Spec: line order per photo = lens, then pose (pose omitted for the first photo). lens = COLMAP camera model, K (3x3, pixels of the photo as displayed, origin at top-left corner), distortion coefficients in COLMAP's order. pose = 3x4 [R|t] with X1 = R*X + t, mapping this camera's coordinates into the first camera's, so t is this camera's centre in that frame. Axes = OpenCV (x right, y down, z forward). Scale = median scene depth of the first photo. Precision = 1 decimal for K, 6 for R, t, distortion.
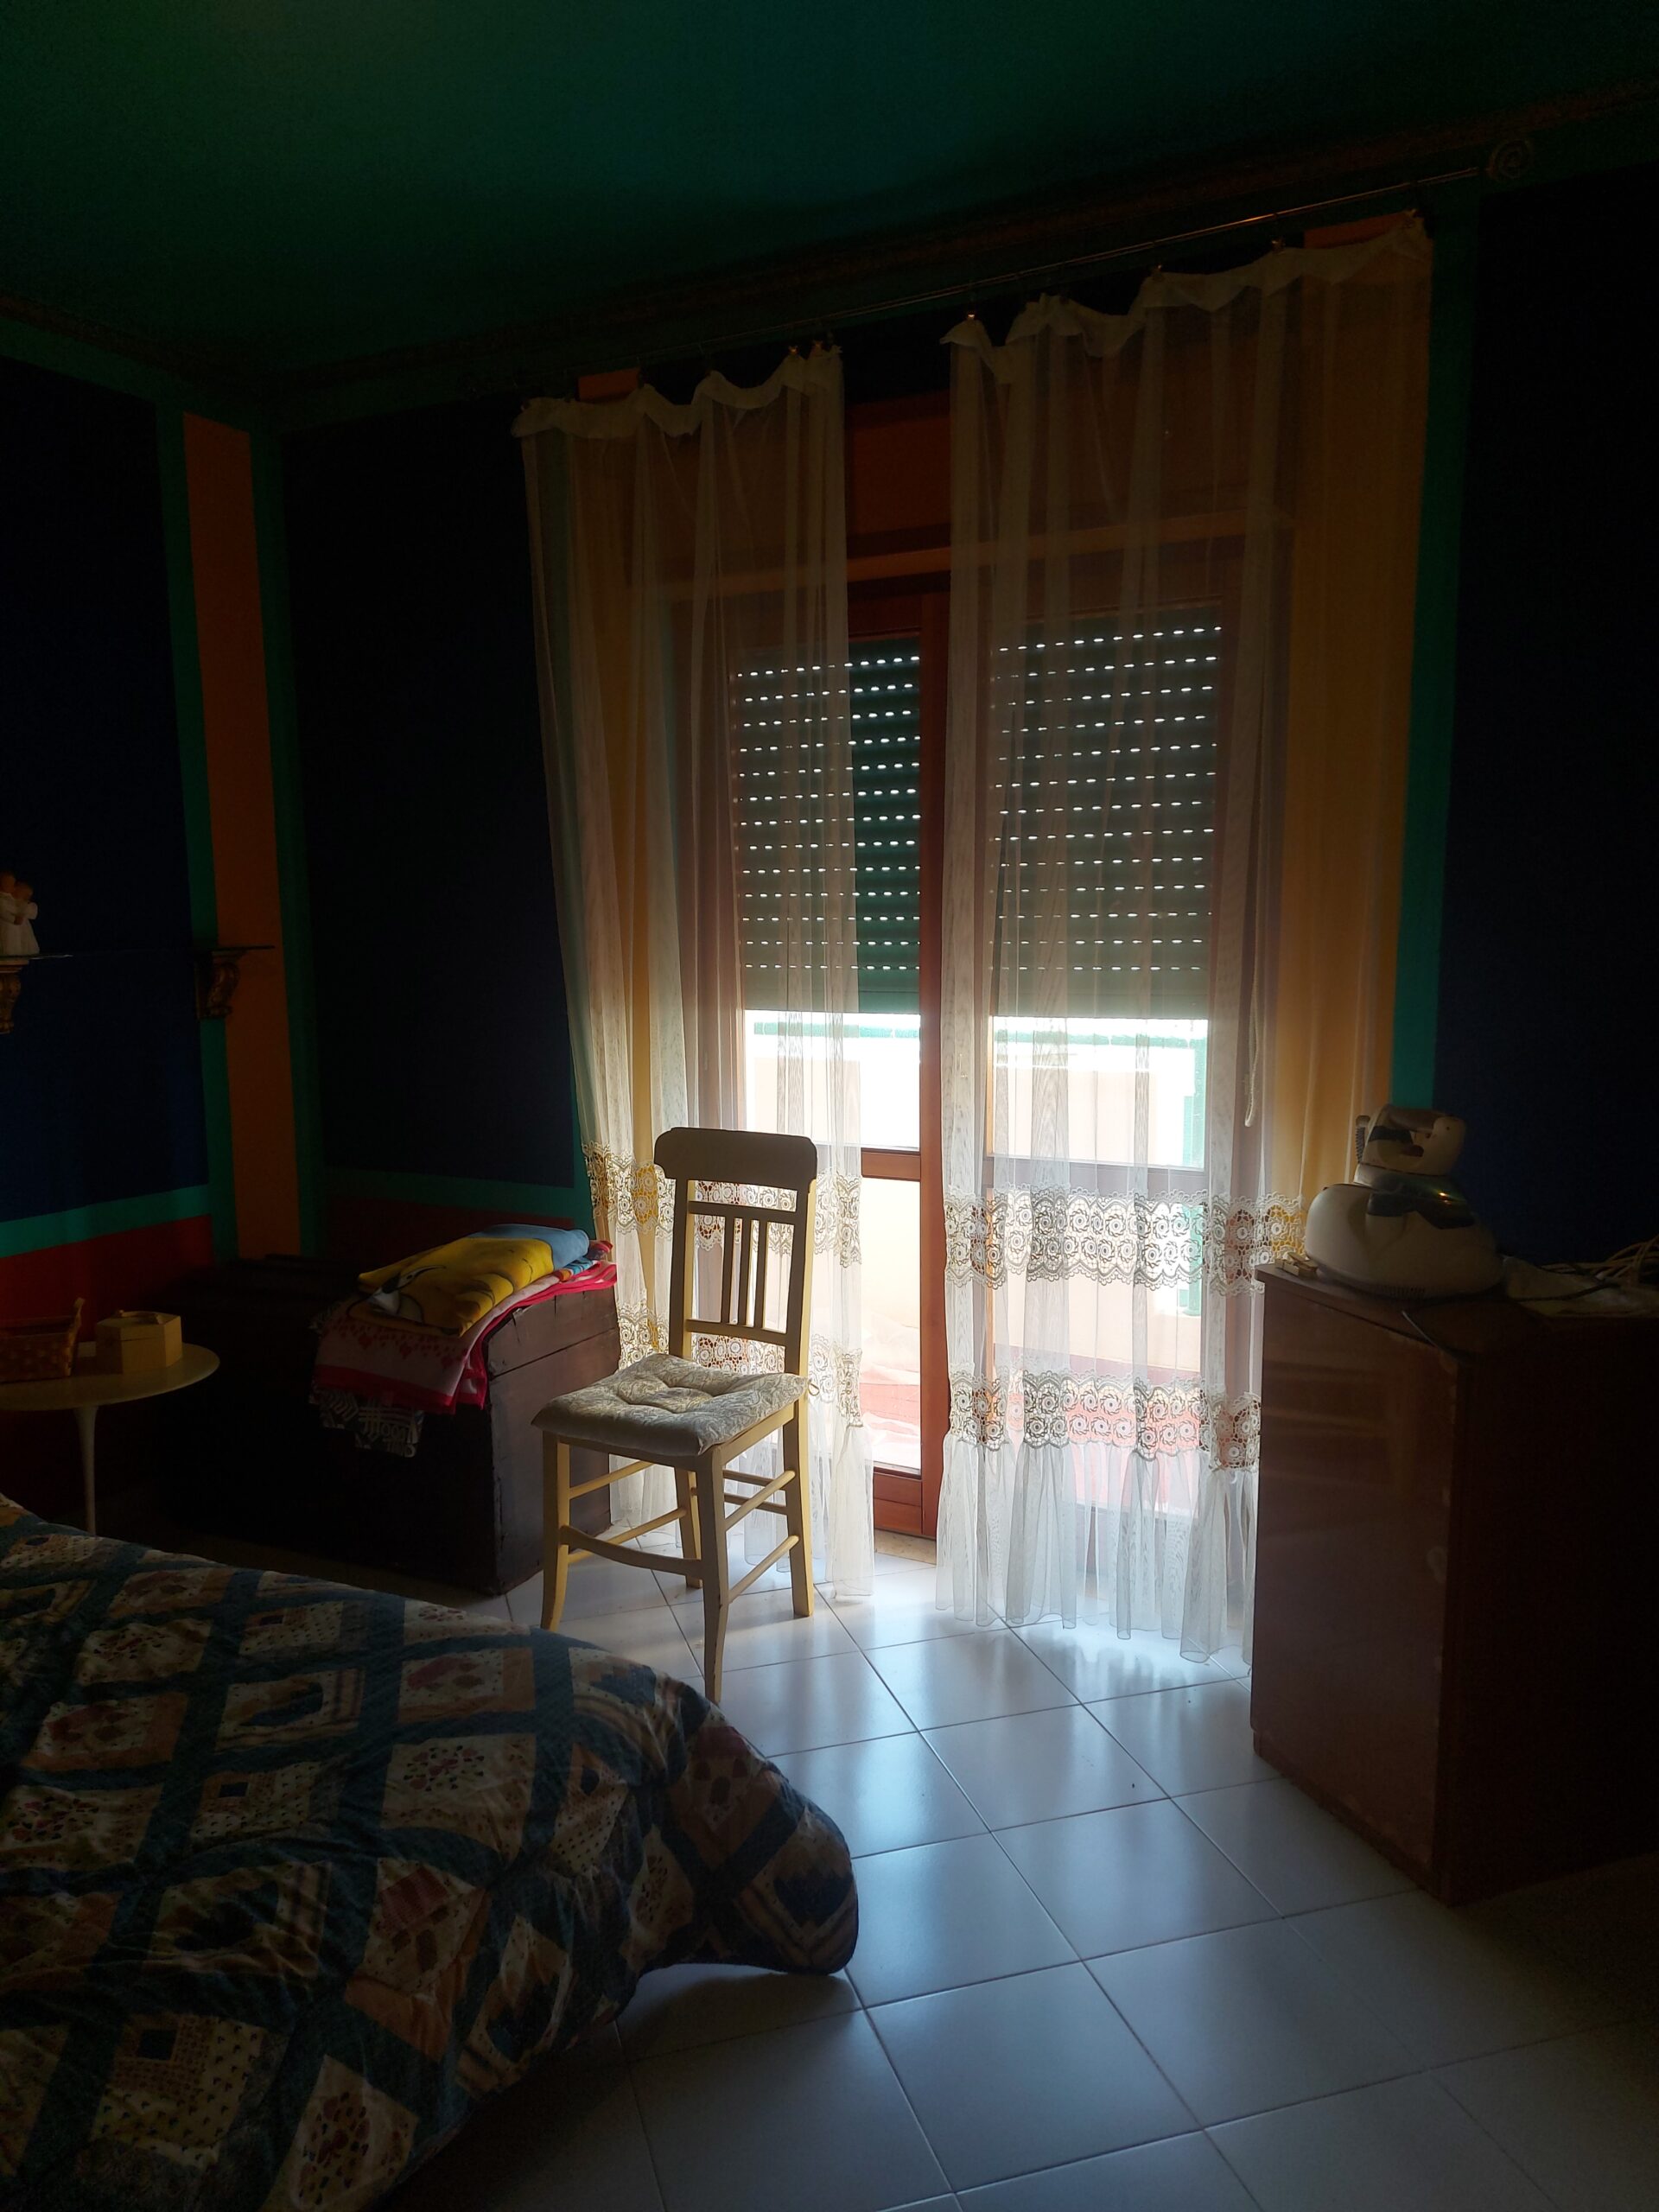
lens RADIAL K [[1574.9, 0, 829.5], [0, 1574.9, 1106.0], [0, 0, 1]] dist [0.082074, -0.072909]
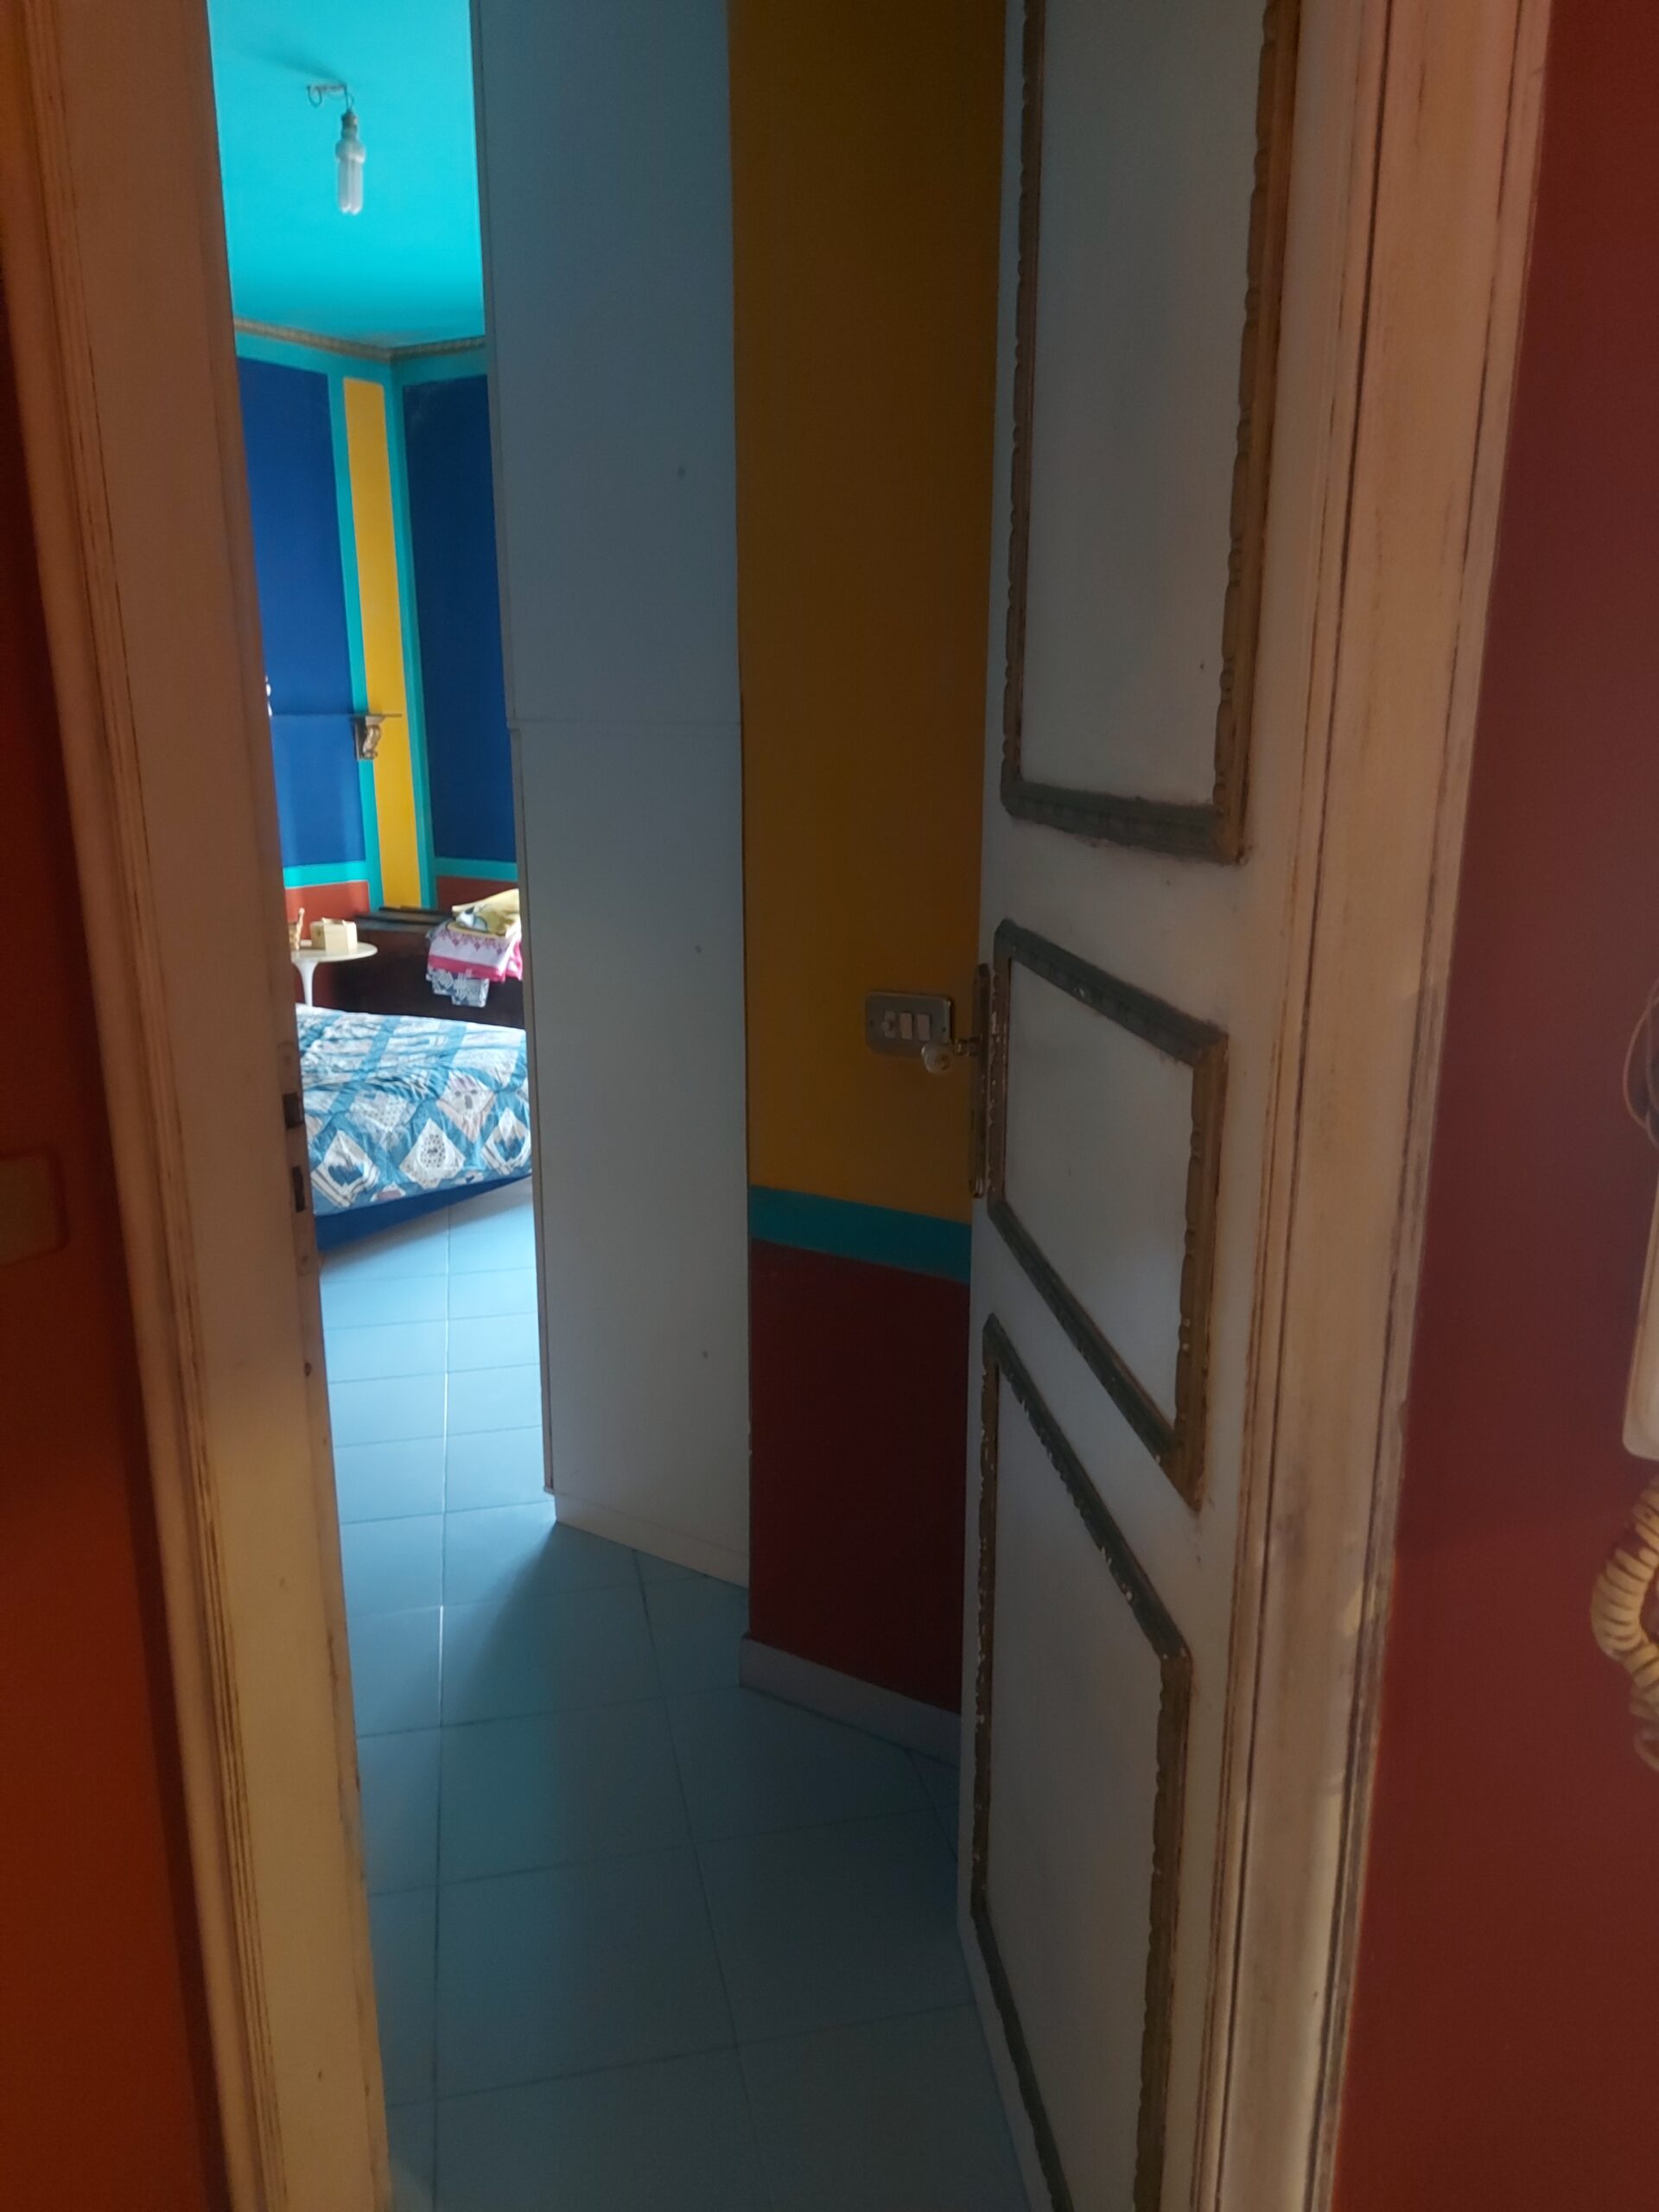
lens RADIAL K [[1527.5, 0, 829.5], [0, 1527.5, 1106.0], [0, 0, 1]] dist [0.088746, -0.049368]
pose [[0.997339, 0.030147, -0.066381, 0.251898], [-0.021543, 0.991706, 0.126711, 0.104622], [0.069650, -0.124944, 0.989716, -0.719029]]
